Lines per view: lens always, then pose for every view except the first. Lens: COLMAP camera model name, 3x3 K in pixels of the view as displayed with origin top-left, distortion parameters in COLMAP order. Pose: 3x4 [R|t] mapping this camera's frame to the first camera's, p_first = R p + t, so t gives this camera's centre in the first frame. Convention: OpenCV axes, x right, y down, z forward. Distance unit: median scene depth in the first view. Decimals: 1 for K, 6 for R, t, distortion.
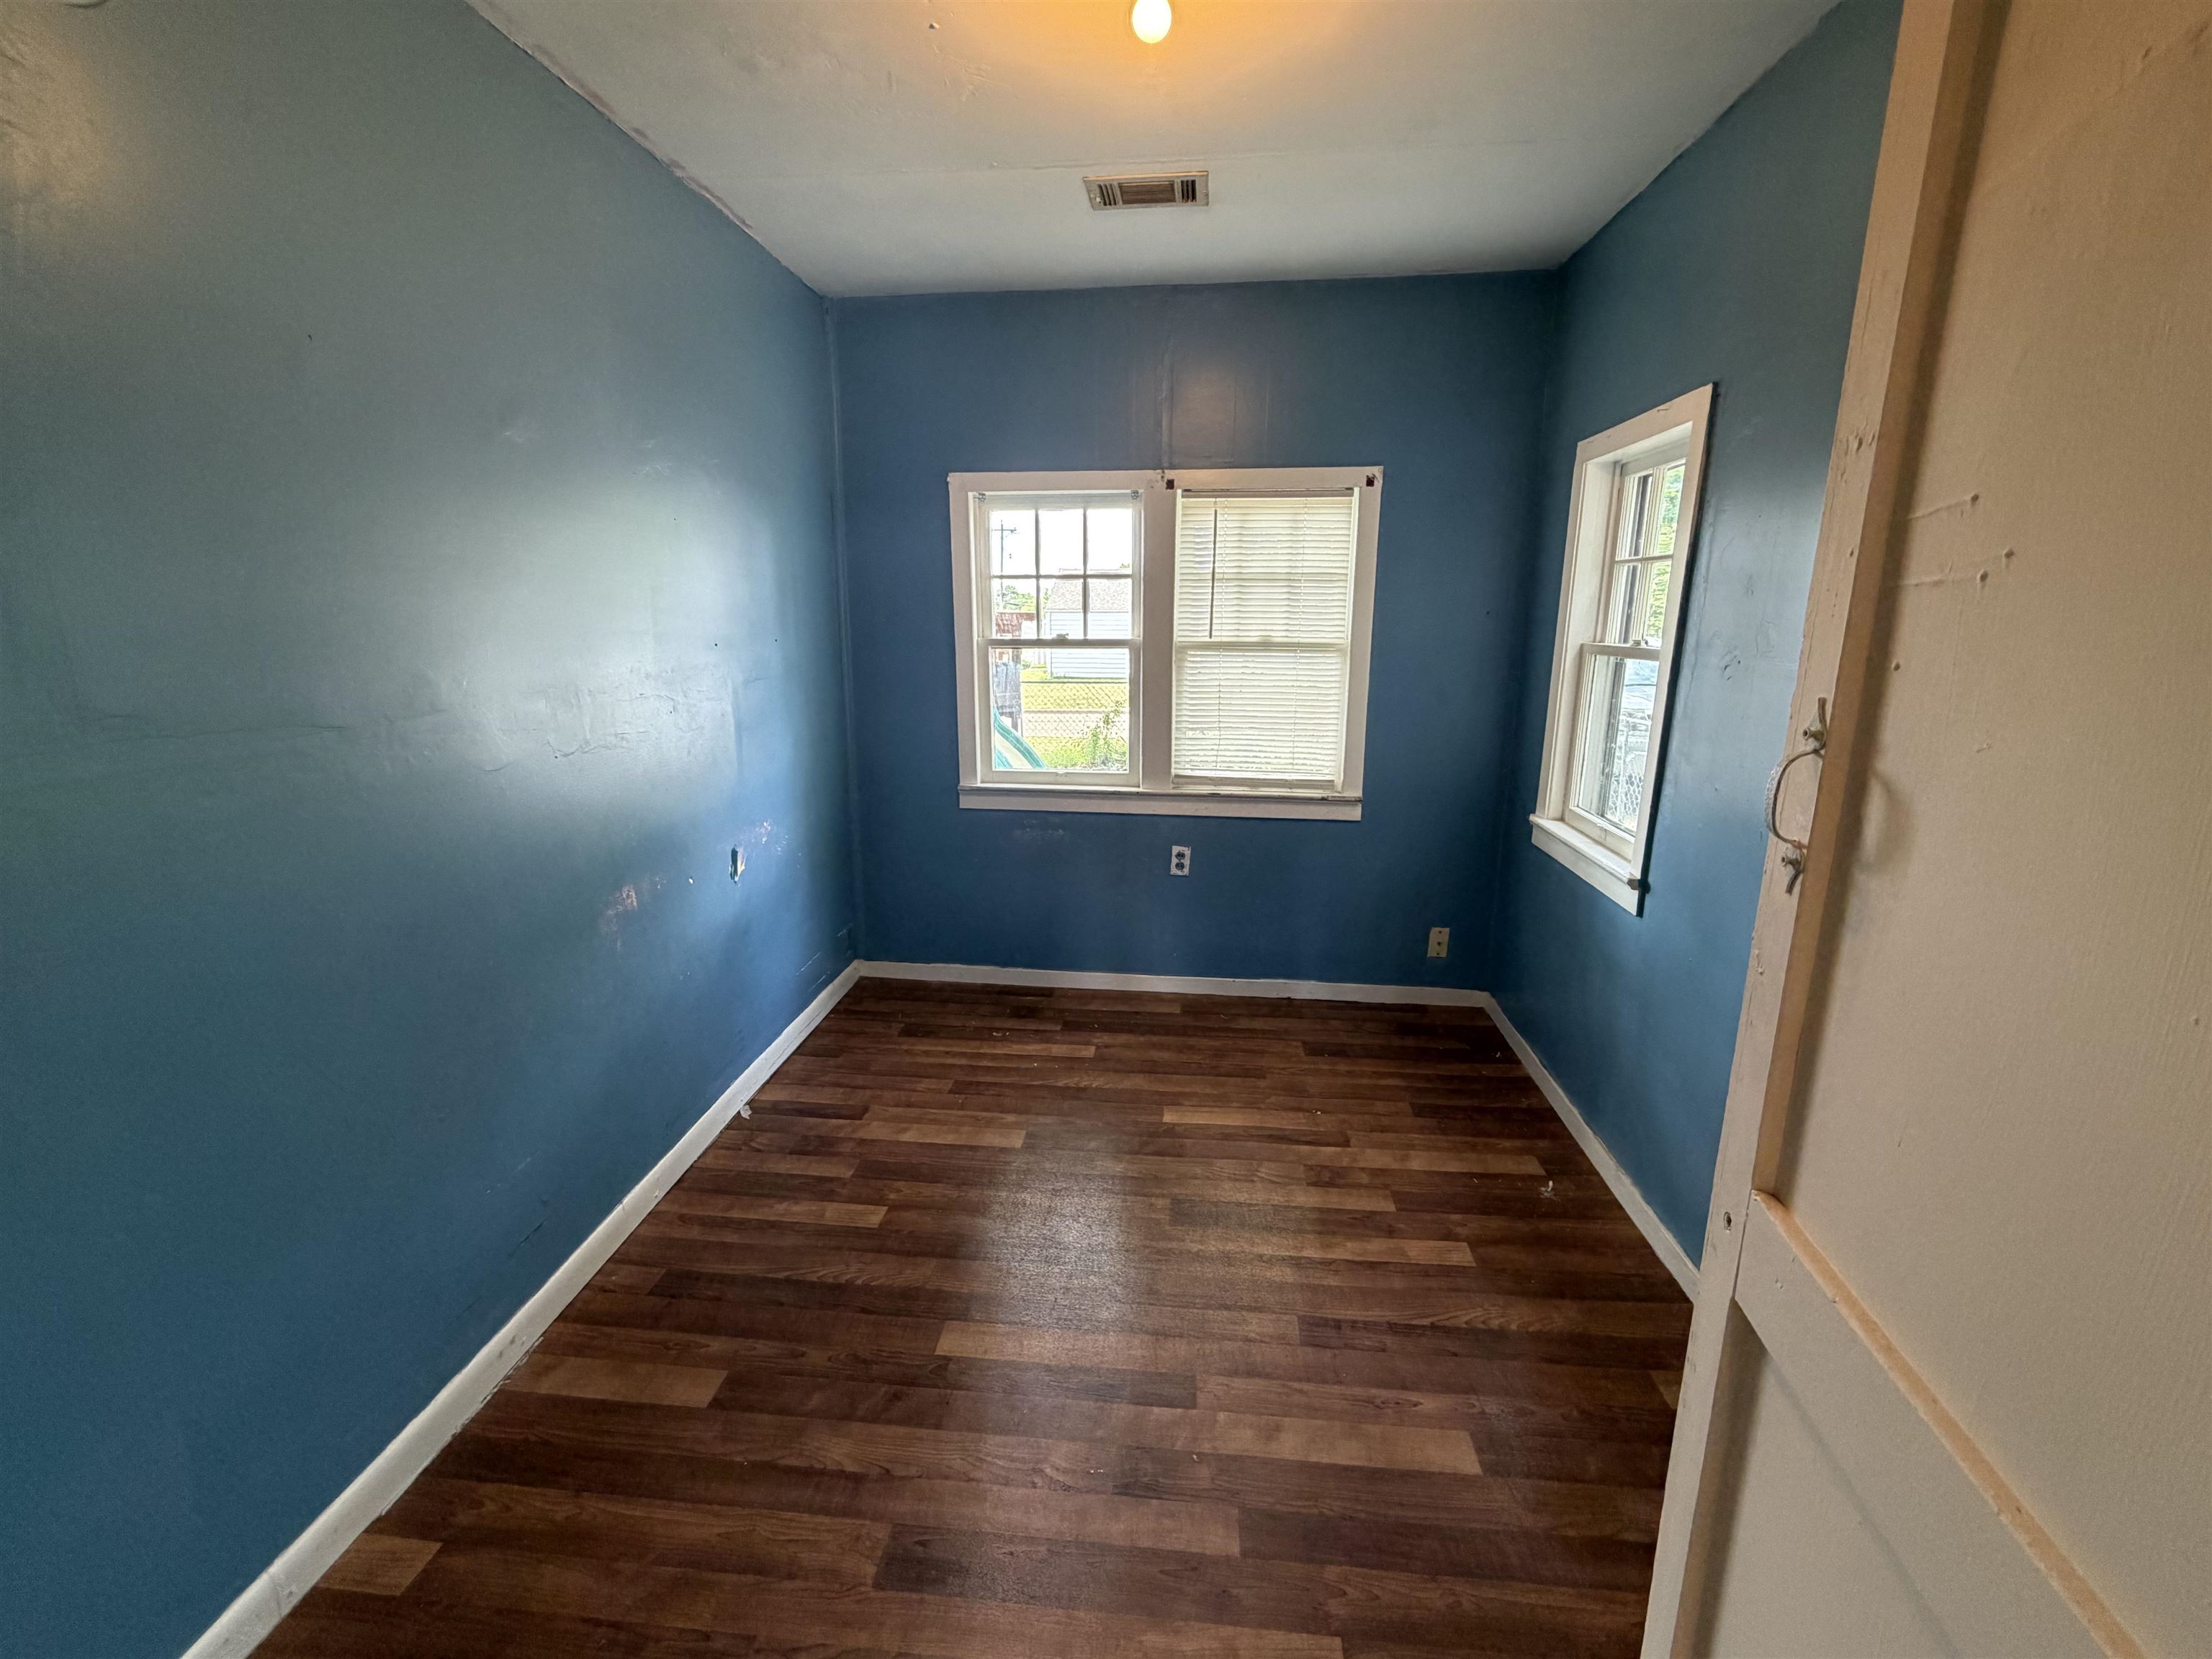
lens RADIAL K [[950.3, 0, 1104.9], [0, 950.3, 828.6], [0, 0, 1]] dist [-0.001183, 0.000664]
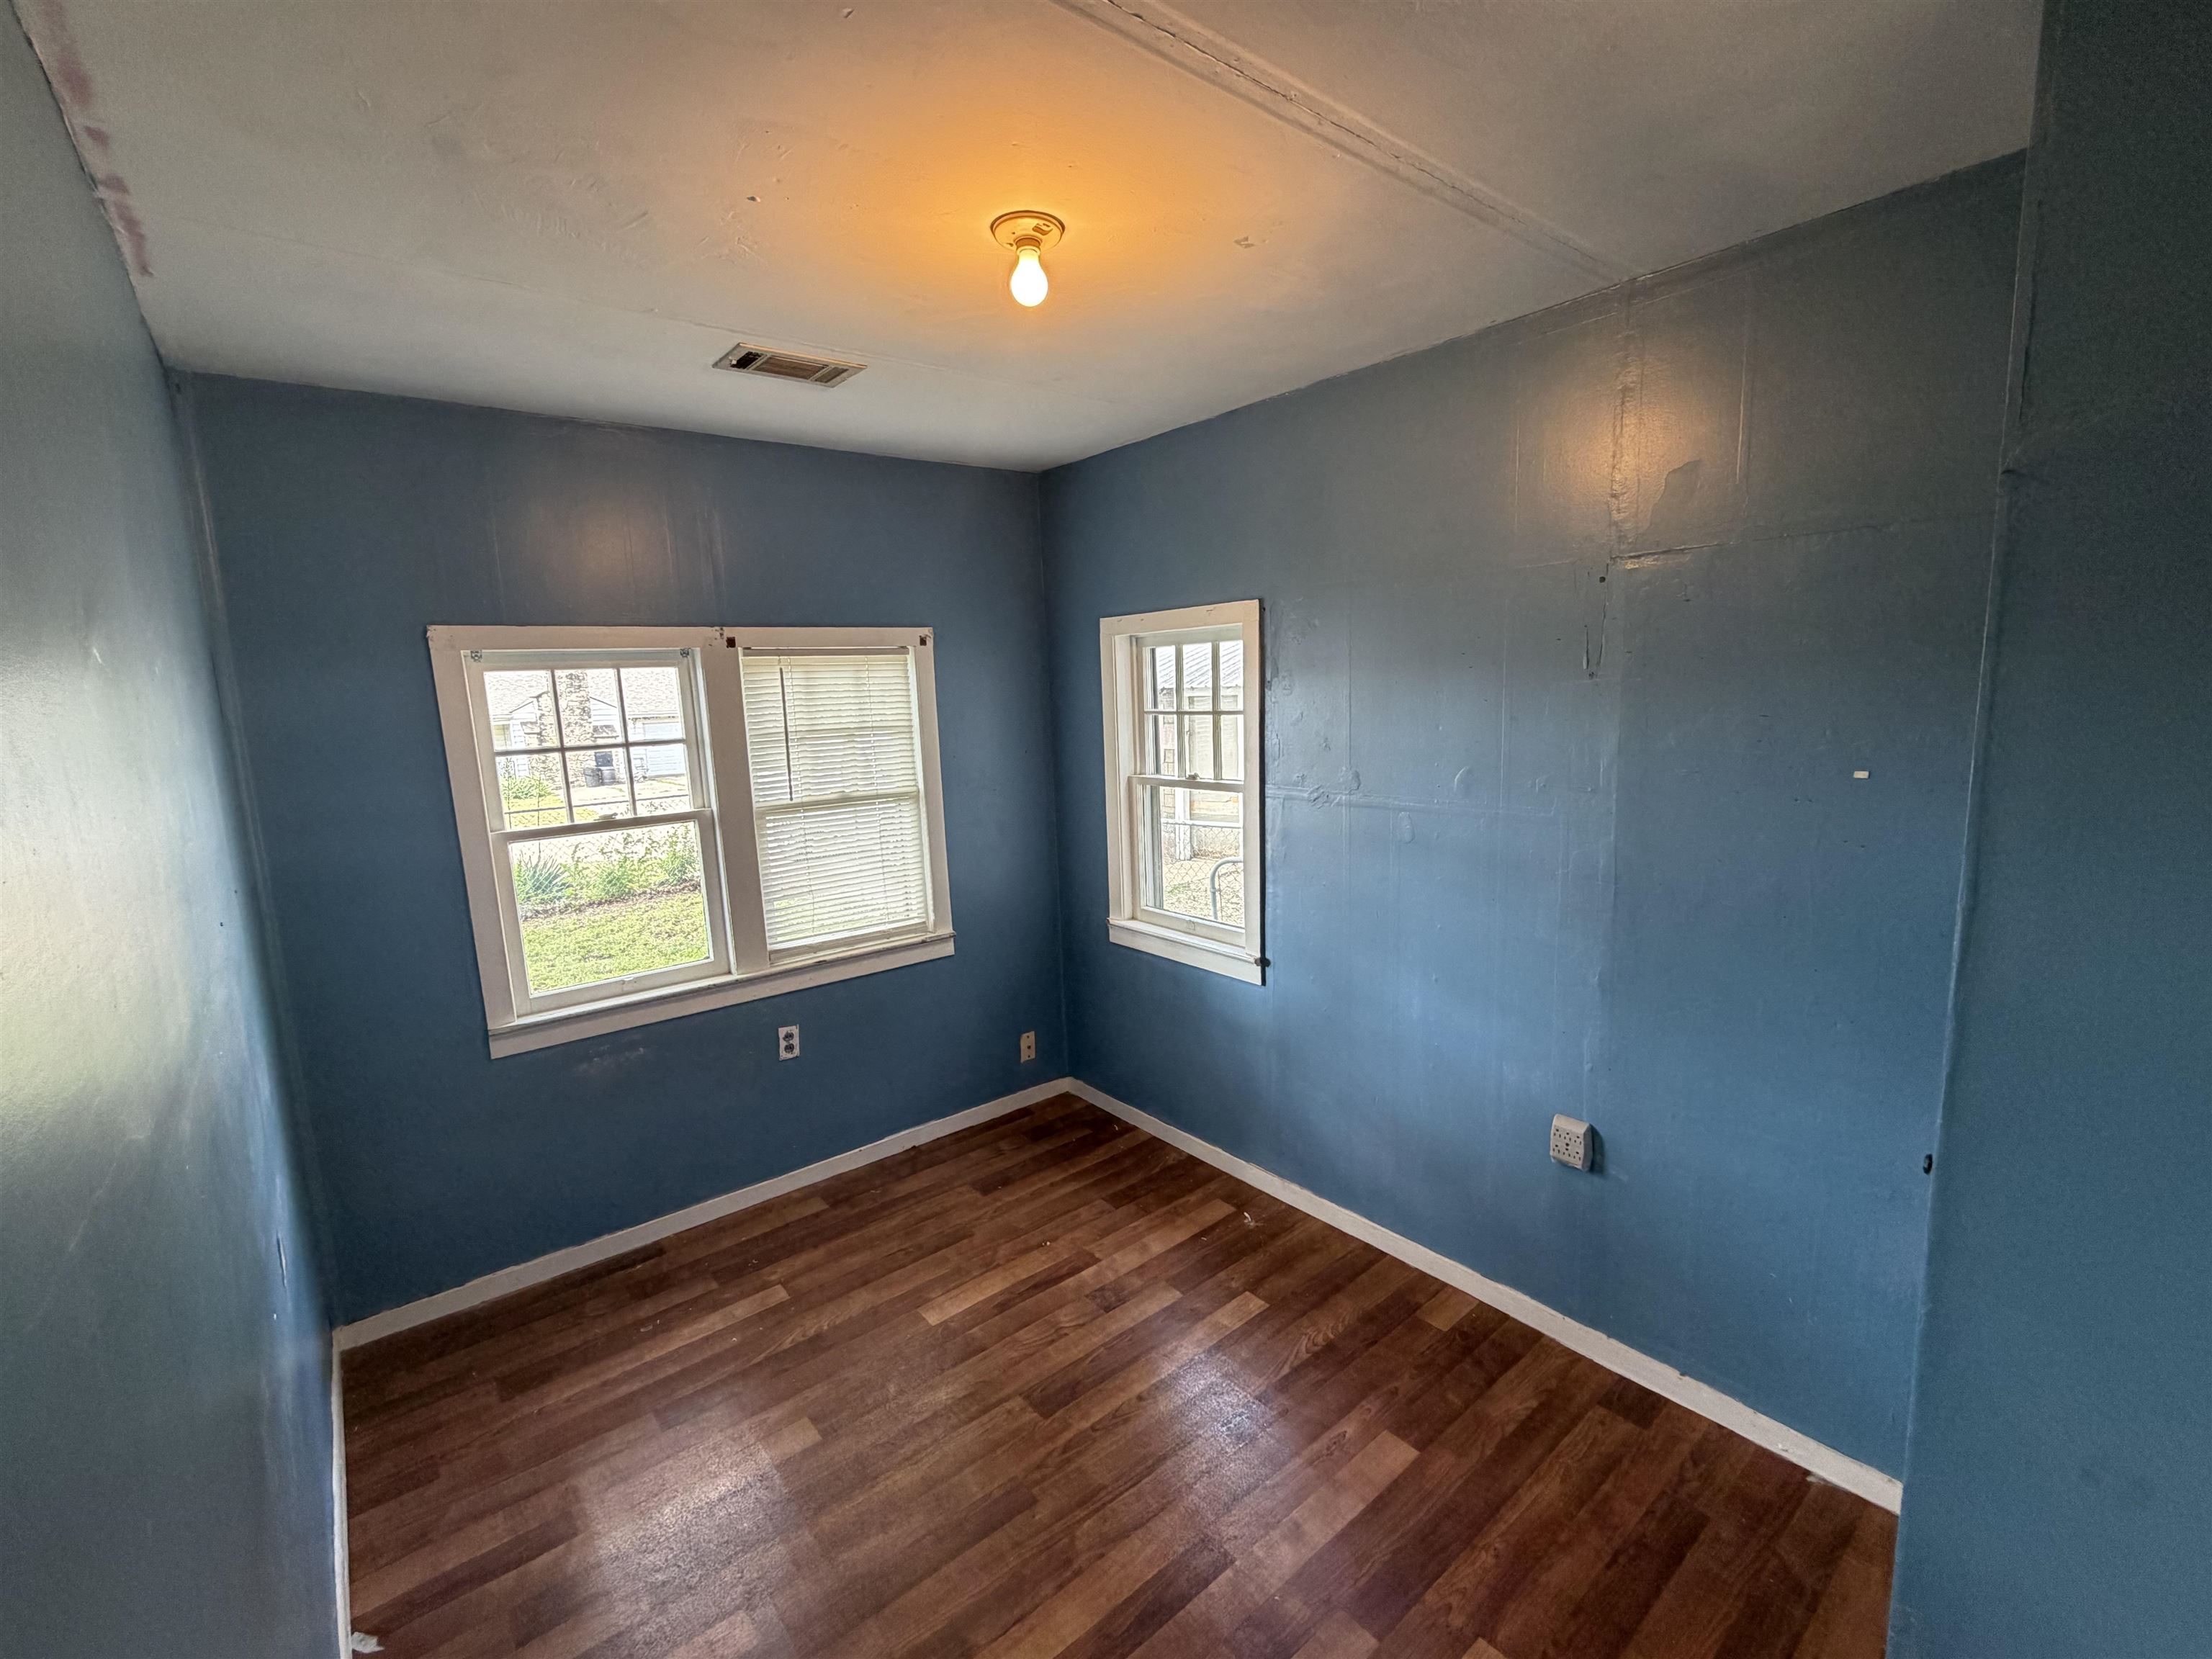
lens RADIAL K [[950.3, 0, 1102.0], [0, 950.3, 830.2], [0, 0, 1]] dist [-0.001183, 0.000664]
pose [[0.709834, -0.137868, 0.690745, -0.337388], [0.198012, 0.980168, -0.007850, -0.108123], [-0.675964, 0.142348, 0.723056, 0.123698]]
